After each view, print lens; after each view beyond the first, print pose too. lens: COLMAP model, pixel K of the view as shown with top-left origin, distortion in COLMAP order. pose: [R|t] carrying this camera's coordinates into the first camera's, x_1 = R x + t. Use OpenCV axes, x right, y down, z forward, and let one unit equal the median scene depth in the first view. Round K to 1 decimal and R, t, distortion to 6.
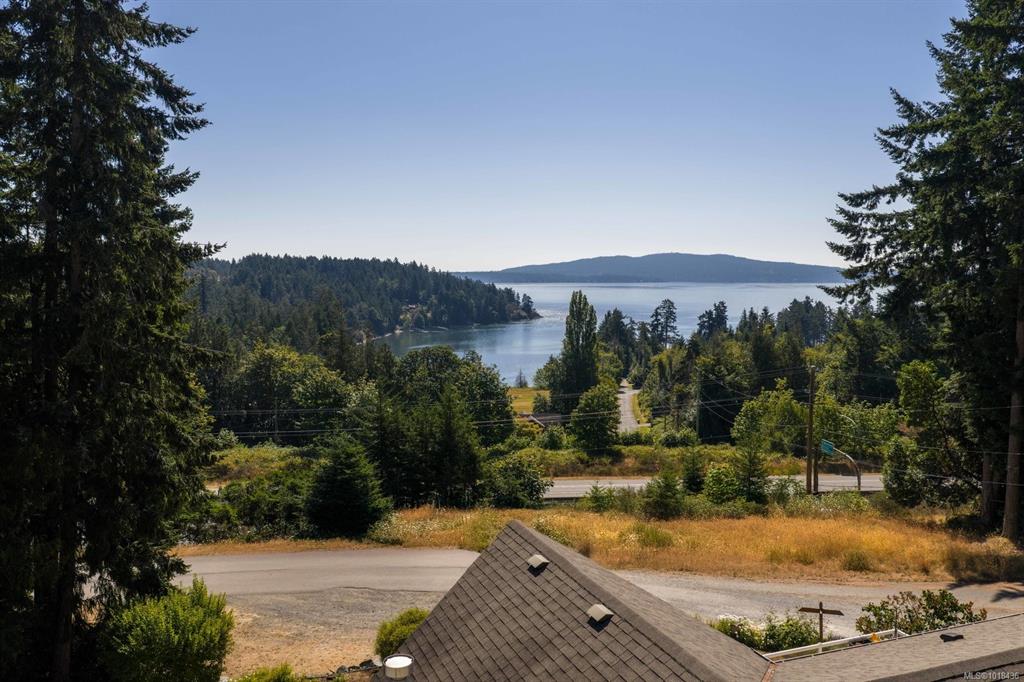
lens RADIAL K [[824.0, 0, 511.1], [0, 824.0, 339.7], [0, 0, 1]] dist [0.011300, -0.013490]
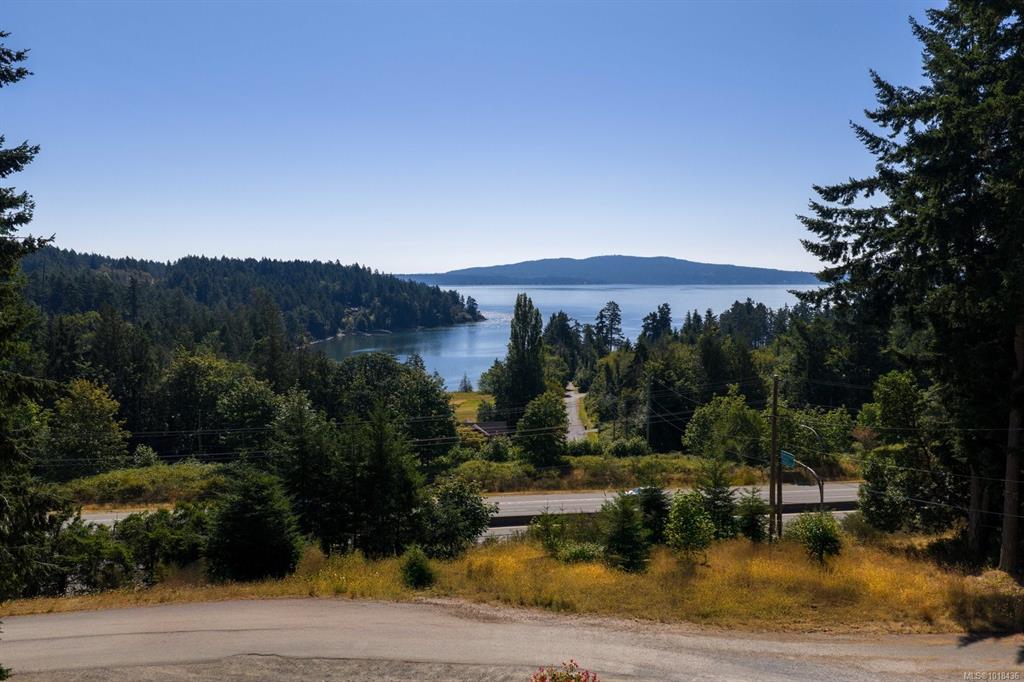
lens RADIAL K [[824.0, 0, 511.8], [0, 824.0, 341.0], [0, 0, 1]] dist [0.011300, -0.013490]
pose [[0.997704, -0.006581, 0.067408, 0.006786], [0.006650, 0.999978, -0.000814, -0.009148], [-0.067401, 0.001260, 0.997725, 0.109625]]
